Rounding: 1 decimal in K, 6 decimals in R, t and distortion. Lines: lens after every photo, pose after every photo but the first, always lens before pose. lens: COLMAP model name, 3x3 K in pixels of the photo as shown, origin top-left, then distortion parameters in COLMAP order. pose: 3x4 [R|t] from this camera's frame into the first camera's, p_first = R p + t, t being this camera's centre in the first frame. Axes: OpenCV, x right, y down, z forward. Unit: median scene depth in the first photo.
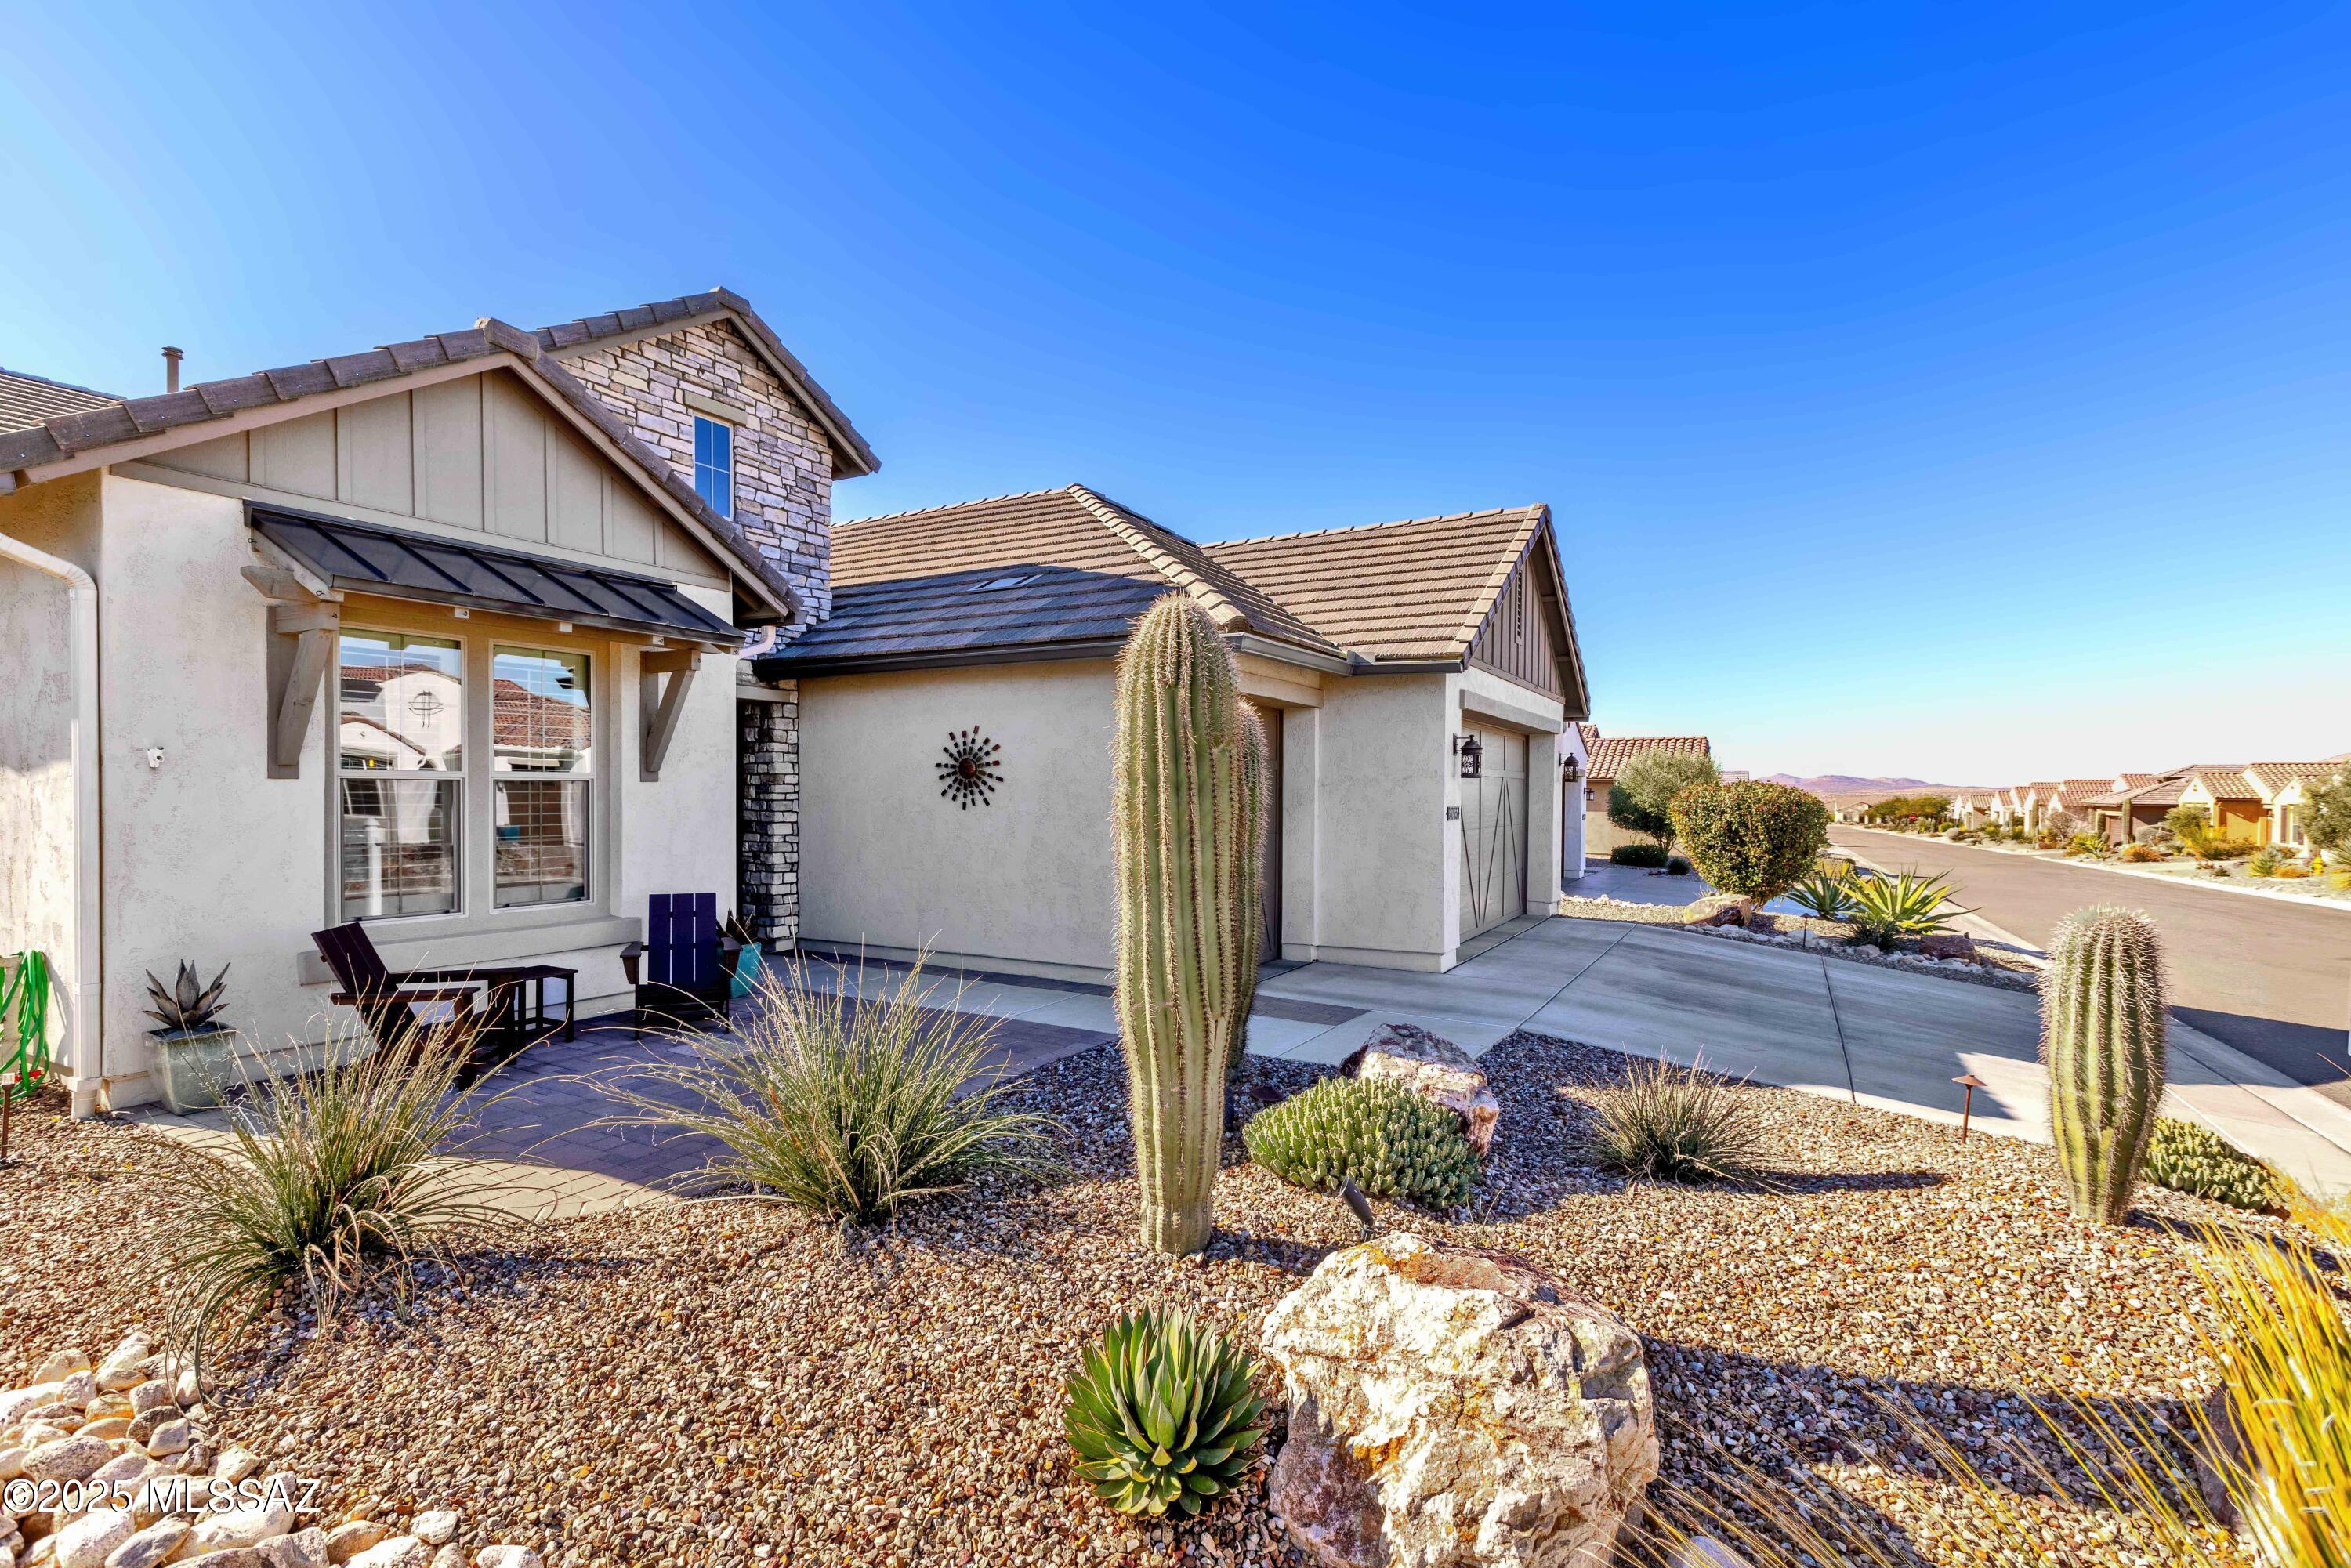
lens RADIAL K [[1090.5, 0, 1160.4], [0, 1090.5, 808.7], [0, 0, 1]] dist [0.005630, -0.001887]
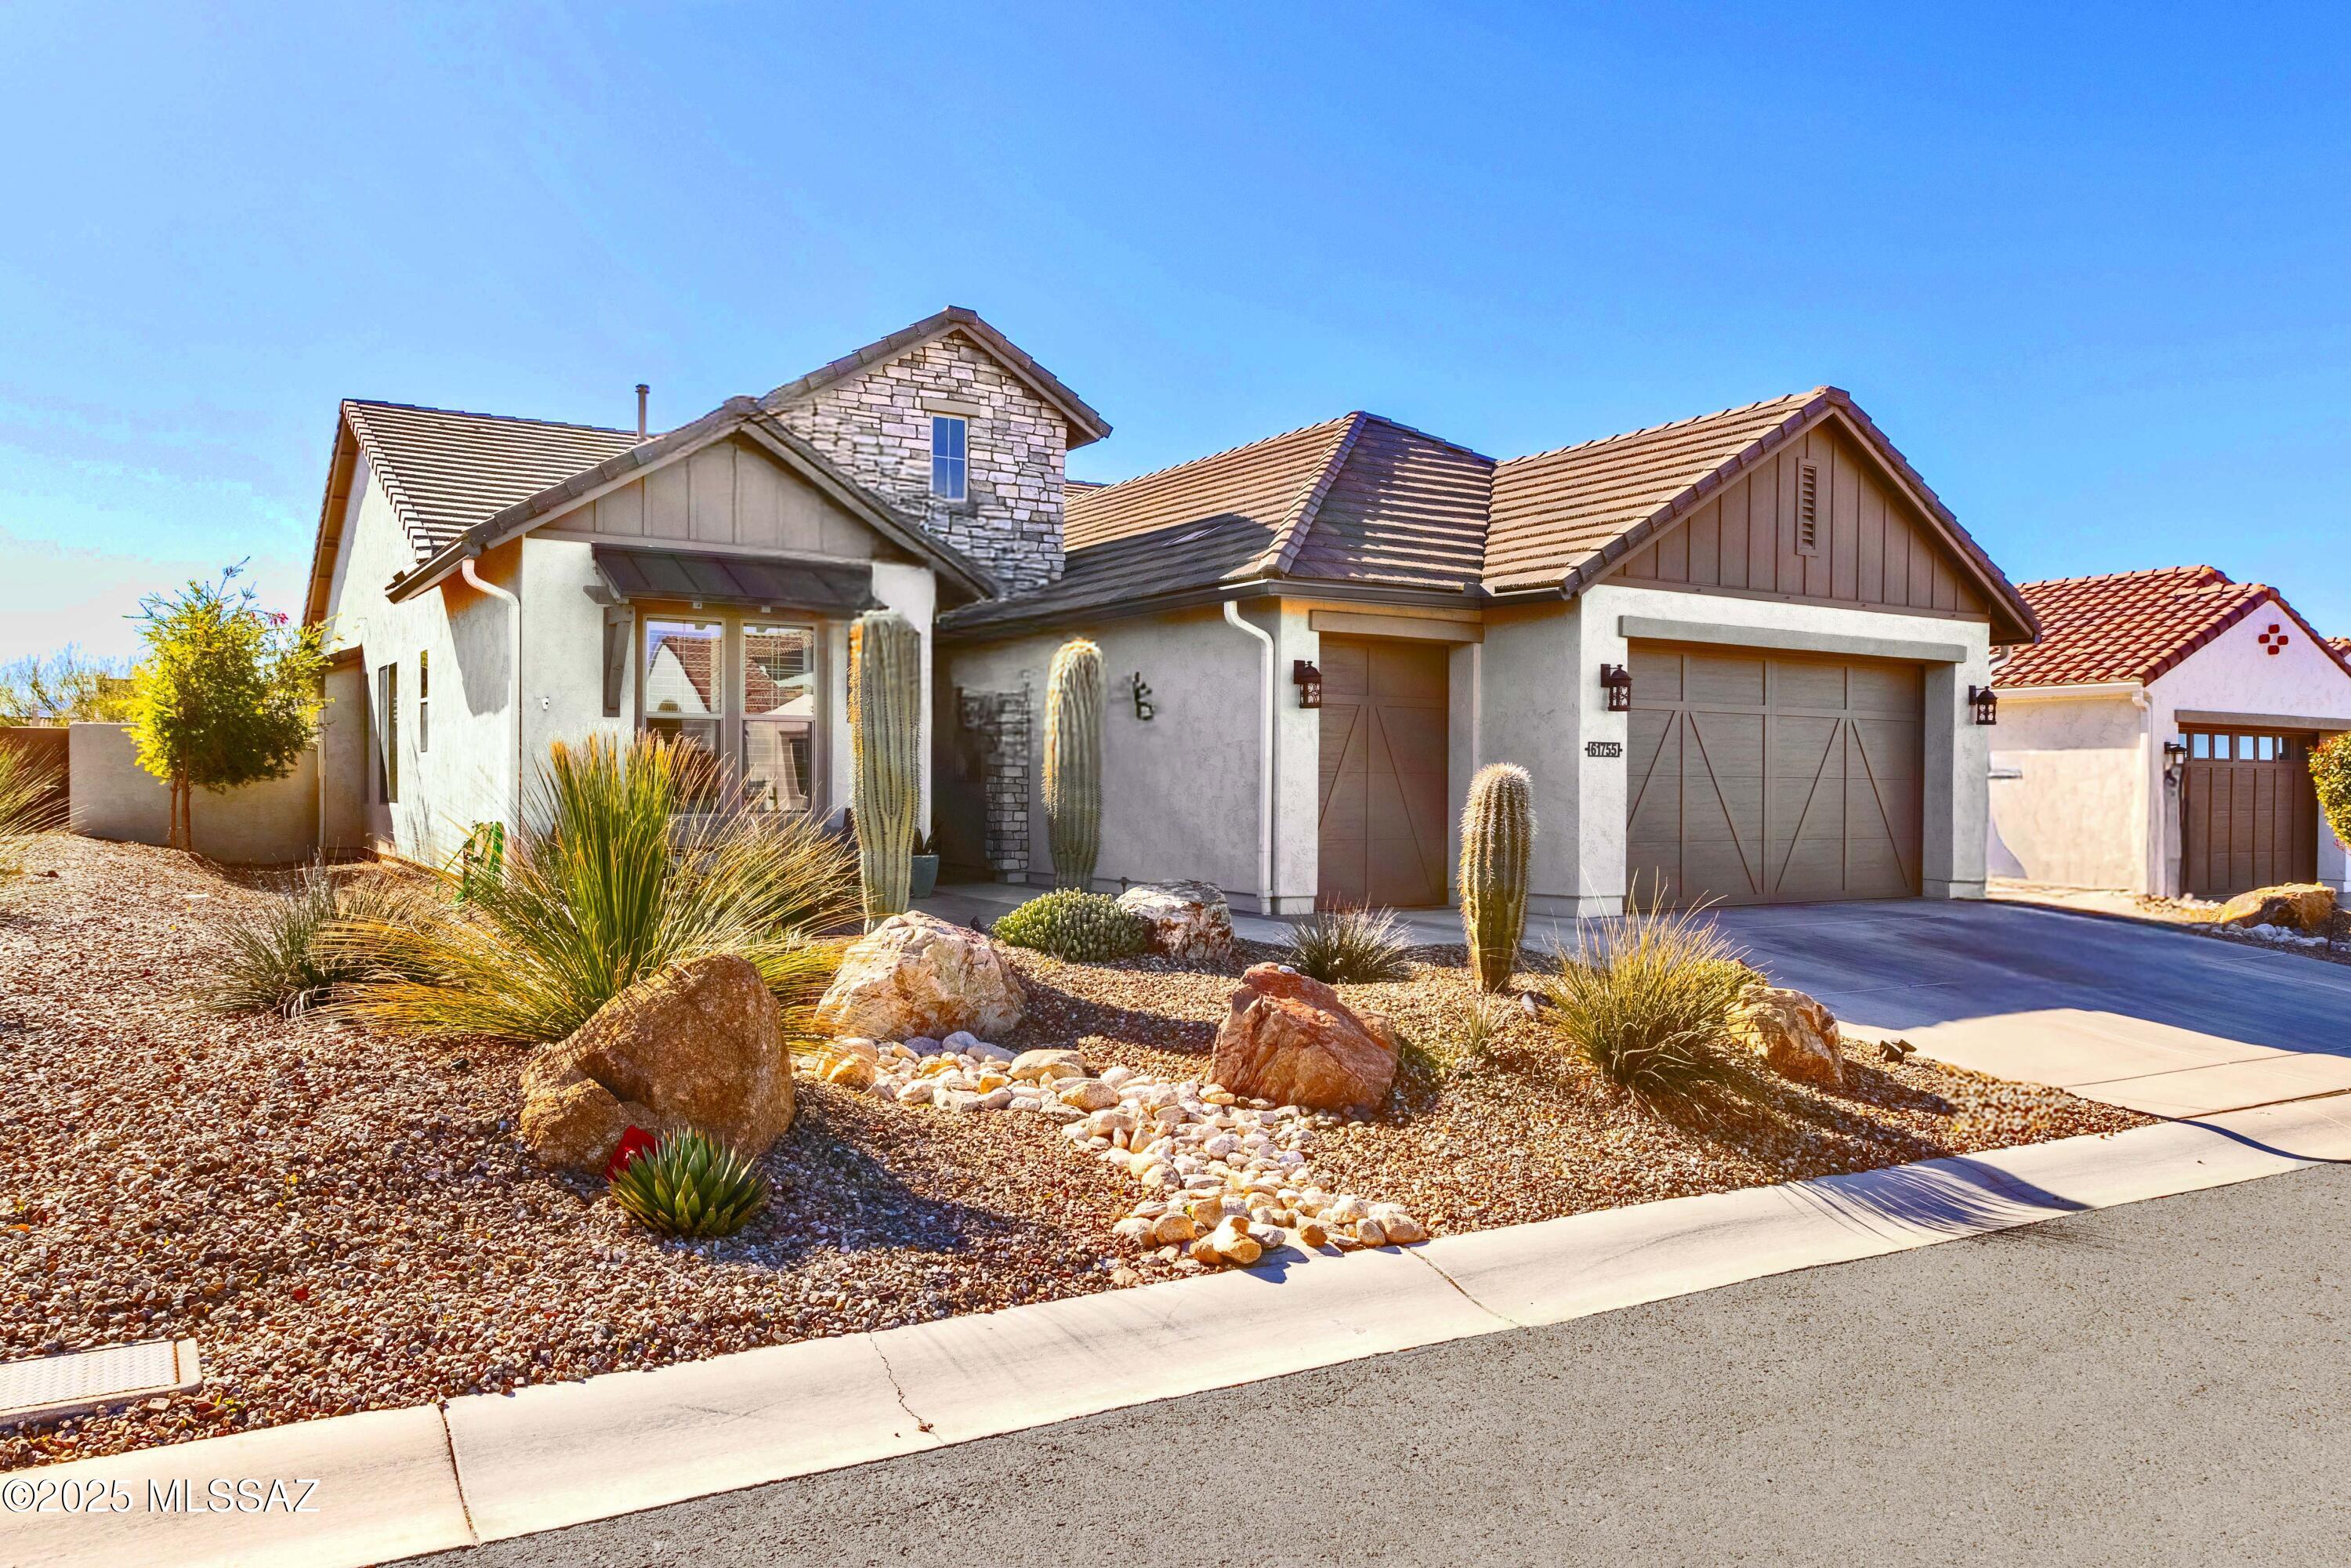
lens RADIAL K [[1690.7, 0, 1166.8], [0, 1690.7, 807.5], [0, 0, 1]] dist [0.001093, 0.006270]
pose [[0.877153, 0.004667, -0.480188, 1.078796], [-0.009071, 0.999935, -0.006851, 0.113946], [0.480125, 0.010365, 0.877139, -0.756933]]
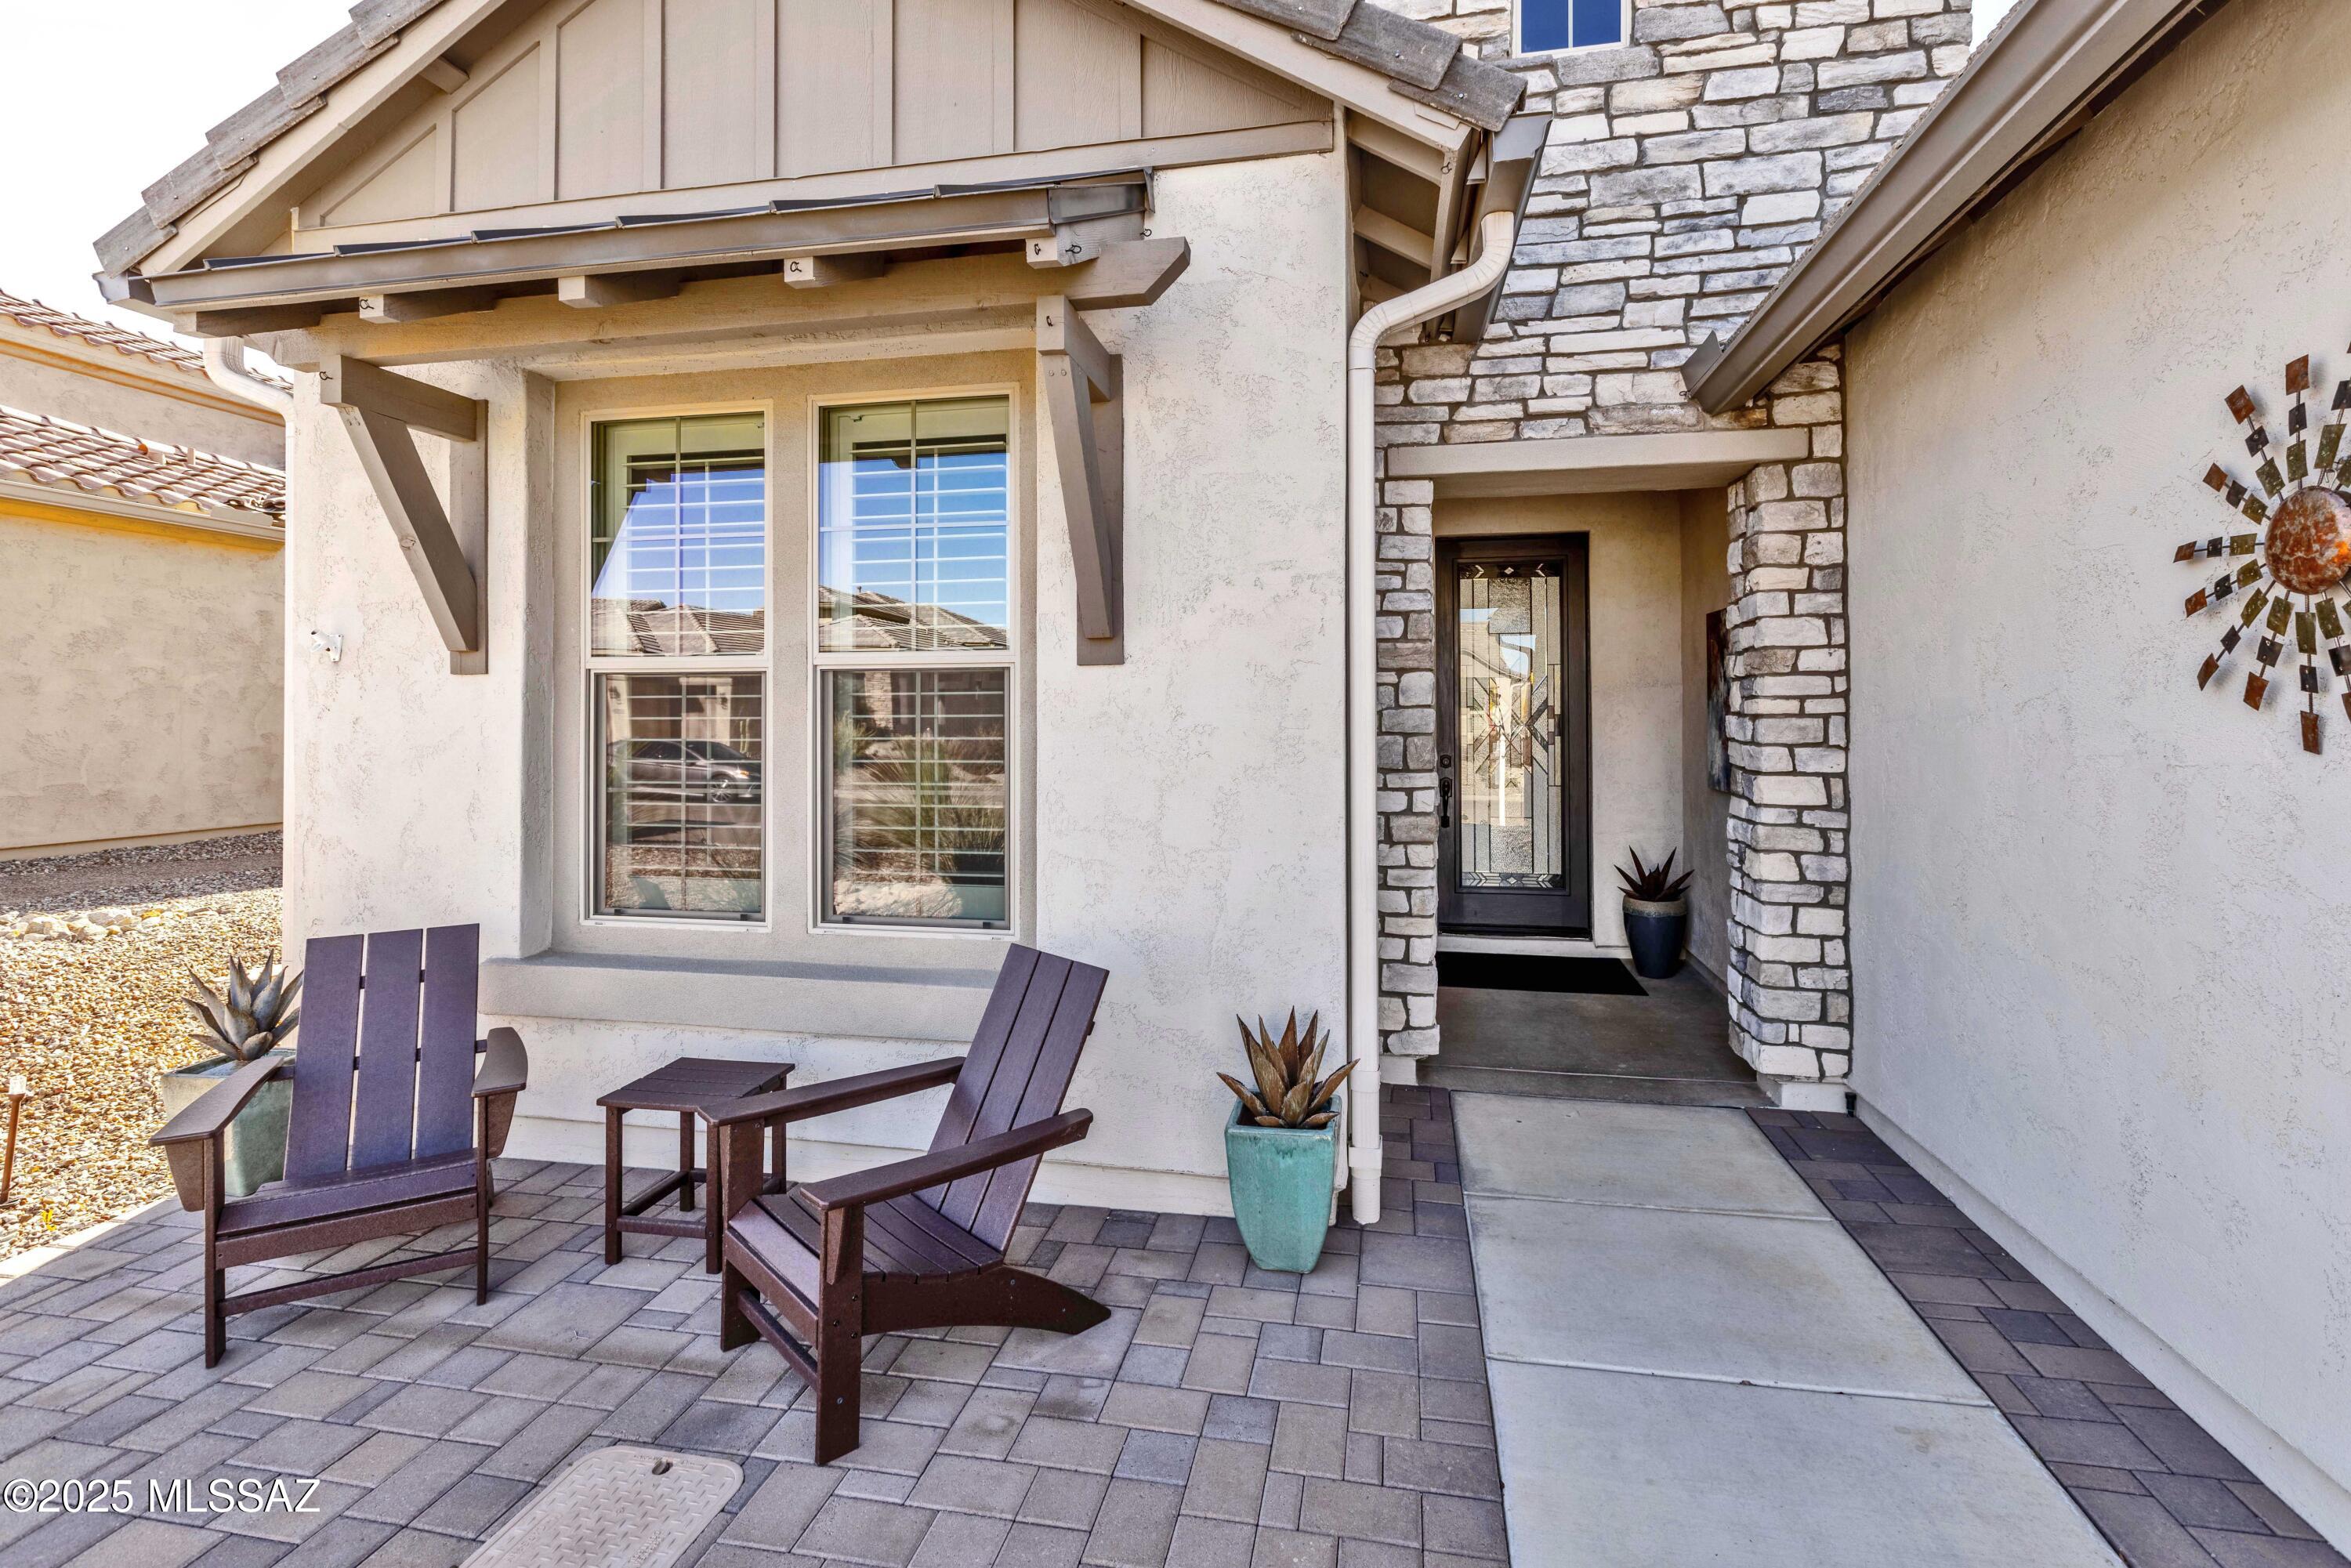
lens RADIAL K [[1090.2, 0, 1183.0], [0, 1090.2, 708.4], [0, 0, 1]] dist [0.007740, -0.000858]
pose [[0.307542, -0.014768, -0.951420, -0.082095], [-0.012638, 0.999728, -0.019603, -0.000156], [0.951451, 0.018053, 0.307271, 1.187571]]
